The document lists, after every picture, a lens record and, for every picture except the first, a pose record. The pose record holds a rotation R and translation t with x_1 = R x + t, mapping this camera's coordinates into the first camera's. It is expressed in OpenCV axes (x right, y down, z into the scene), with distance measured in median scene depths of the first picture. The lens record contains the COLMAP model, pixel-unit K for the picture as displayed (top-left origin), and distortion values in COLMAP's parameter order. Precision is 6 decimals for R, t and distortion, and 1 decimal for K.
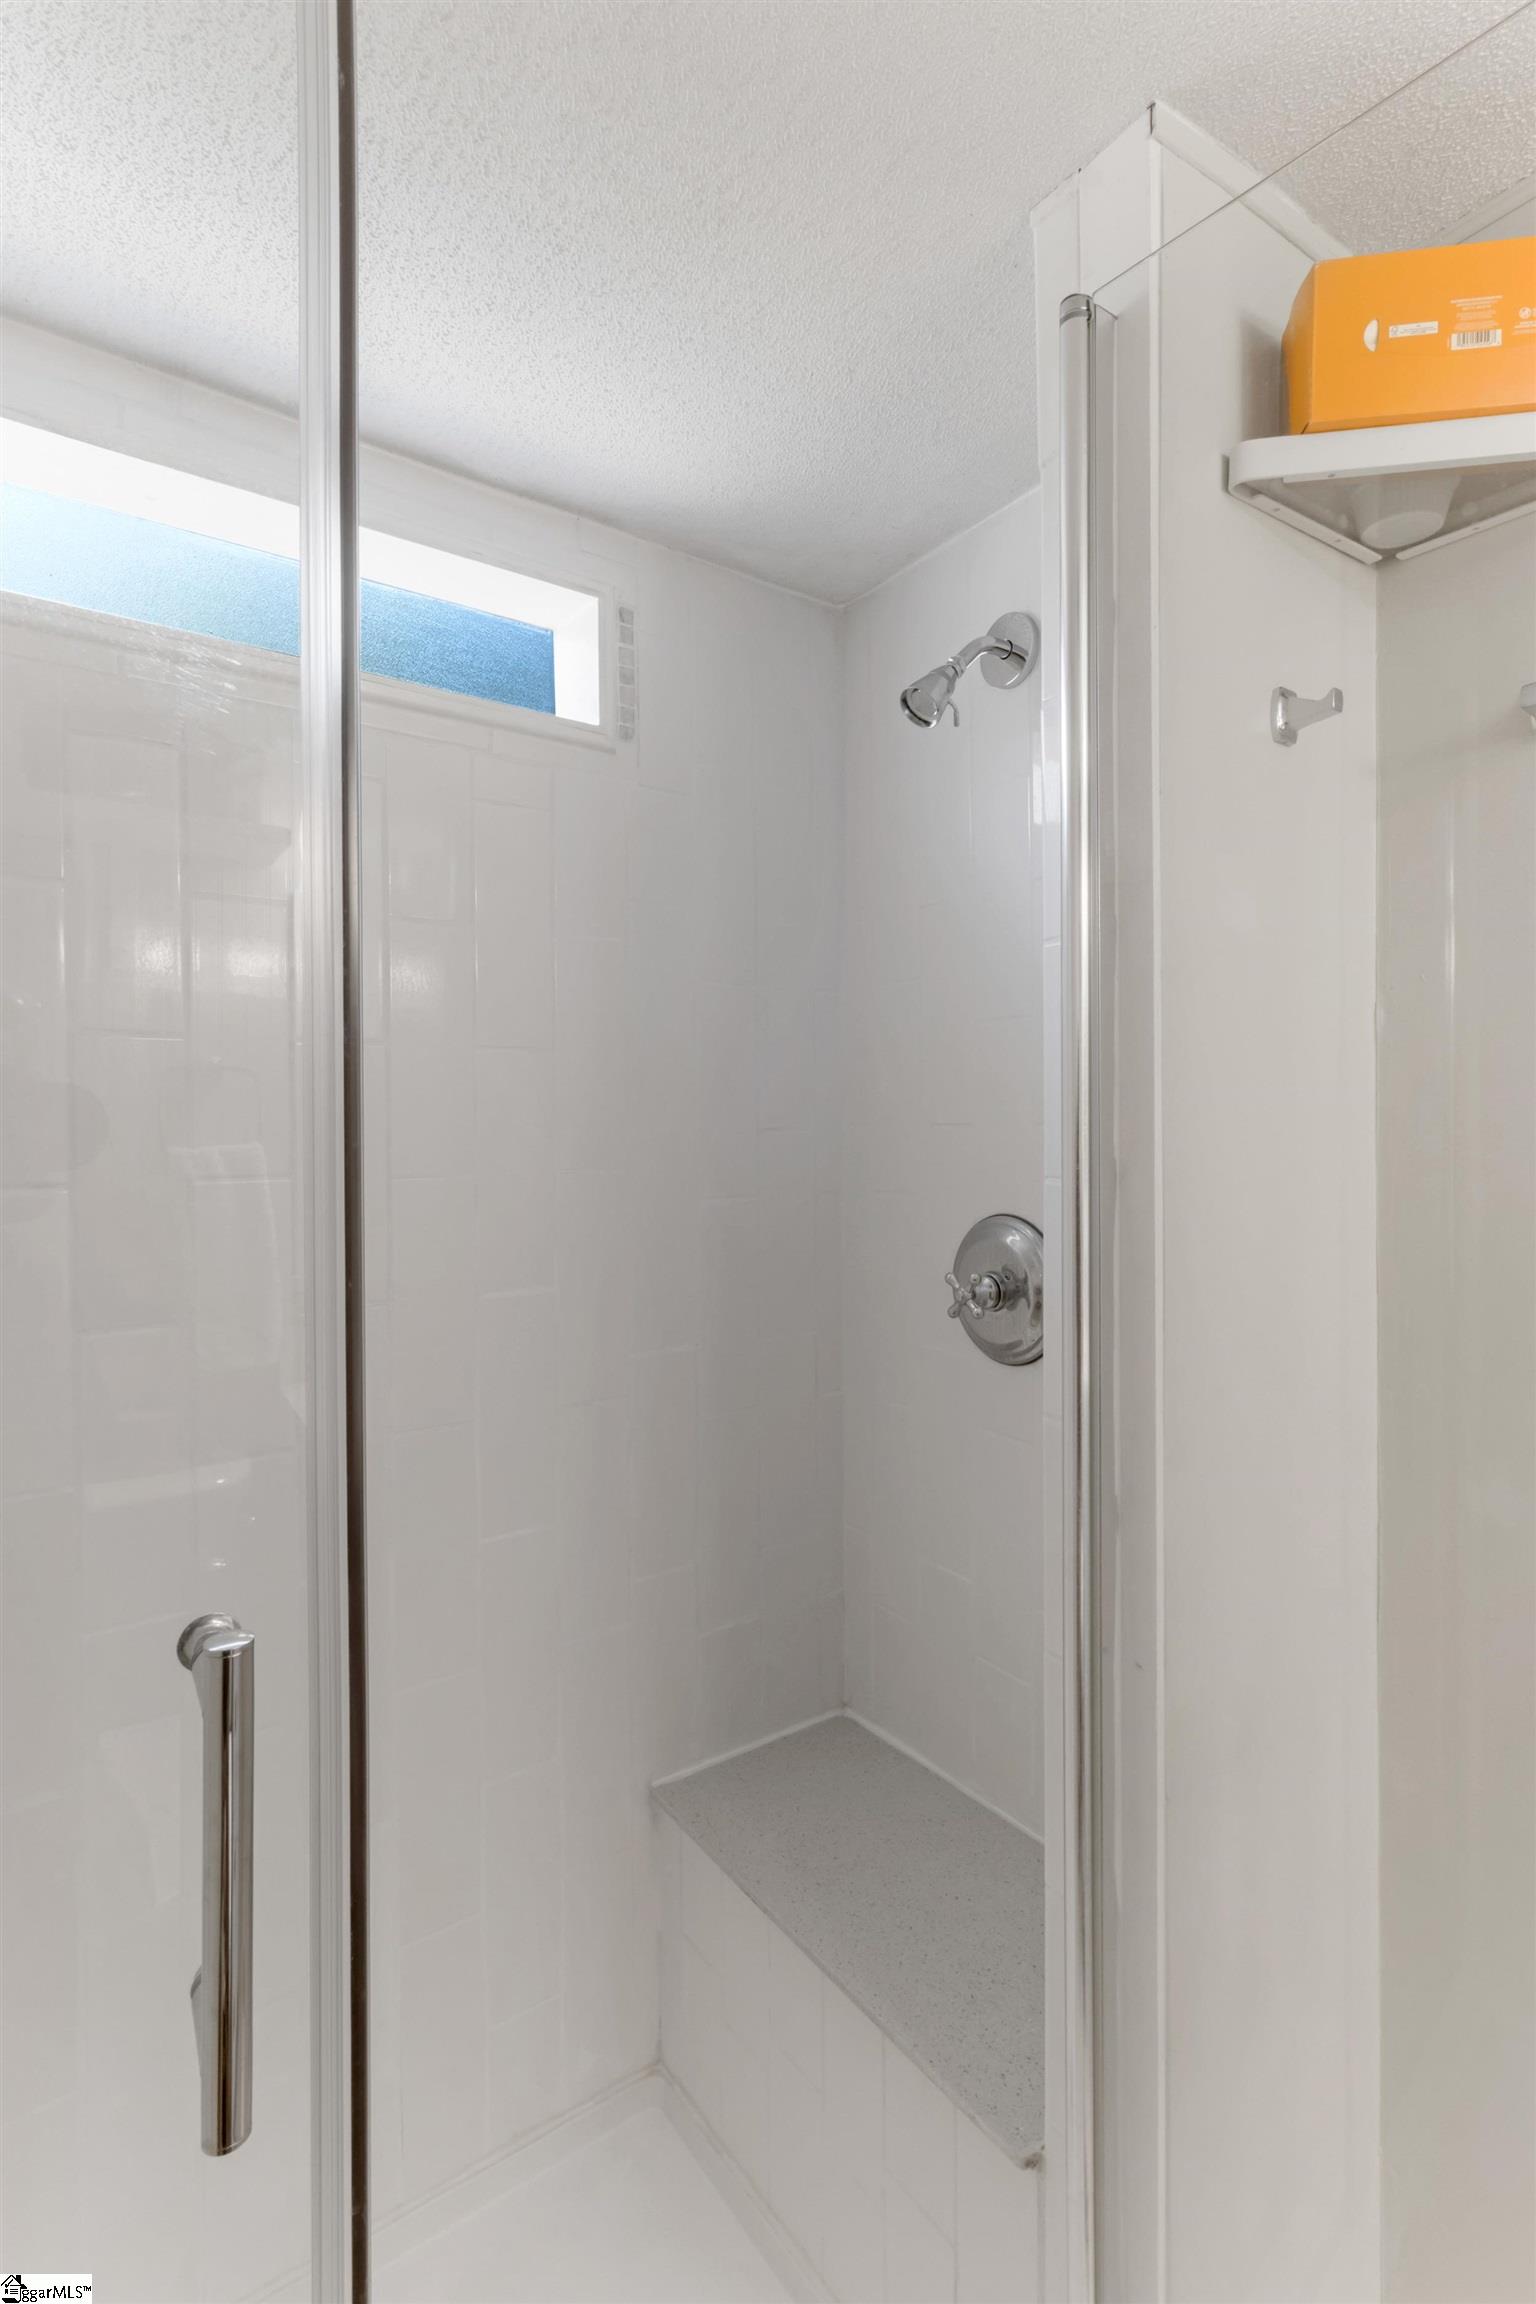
lens RADIAL K [[1106.2, 0, 767.4], [0, 1106.2, 1156.2], [0, 0, 1]] dist [0.001928, 0.001897]
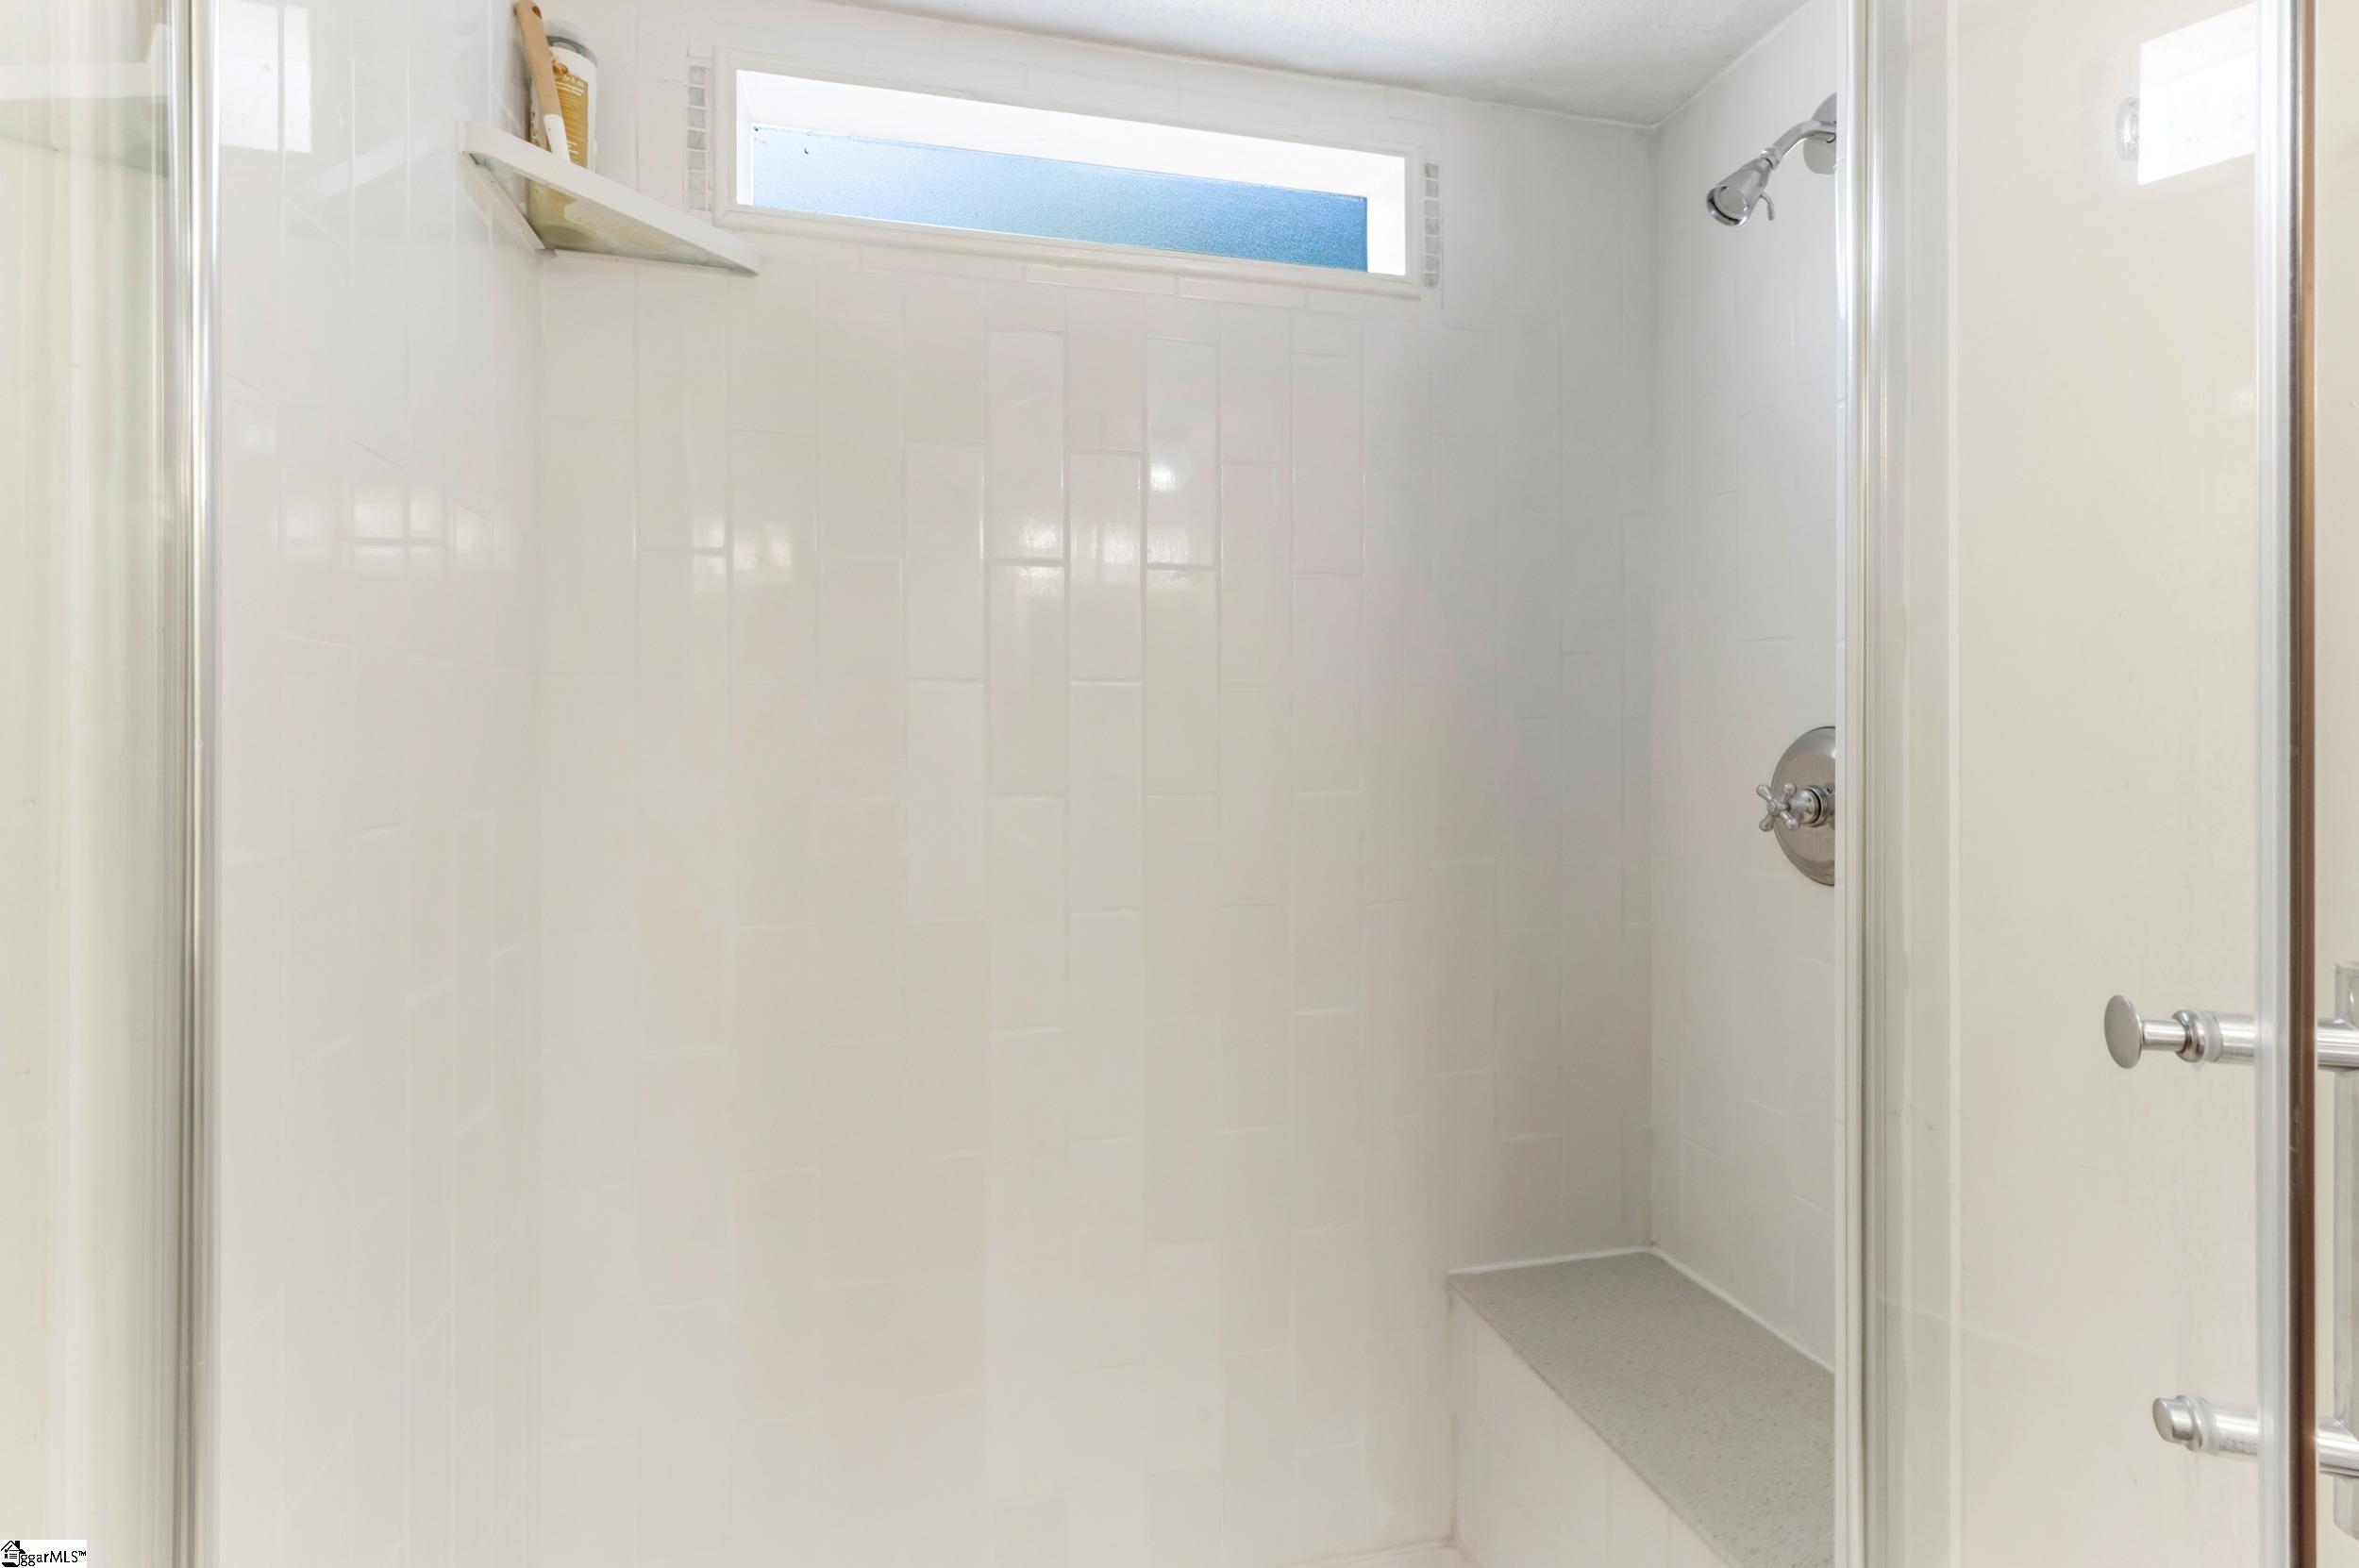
lens RADIAL K [[1132.5, 0, 1176.7], [0, 1132.5, 778.2], [0, 0, 1]] dist [0.001928, 0.001897]
pose [[0.931002, 0.010702, -0.364857, 0.050919], [-0.010267, 0.999942, 0.003133, 0.105507], [0.364870, 0.000829, 0.931058, -0.123385]]
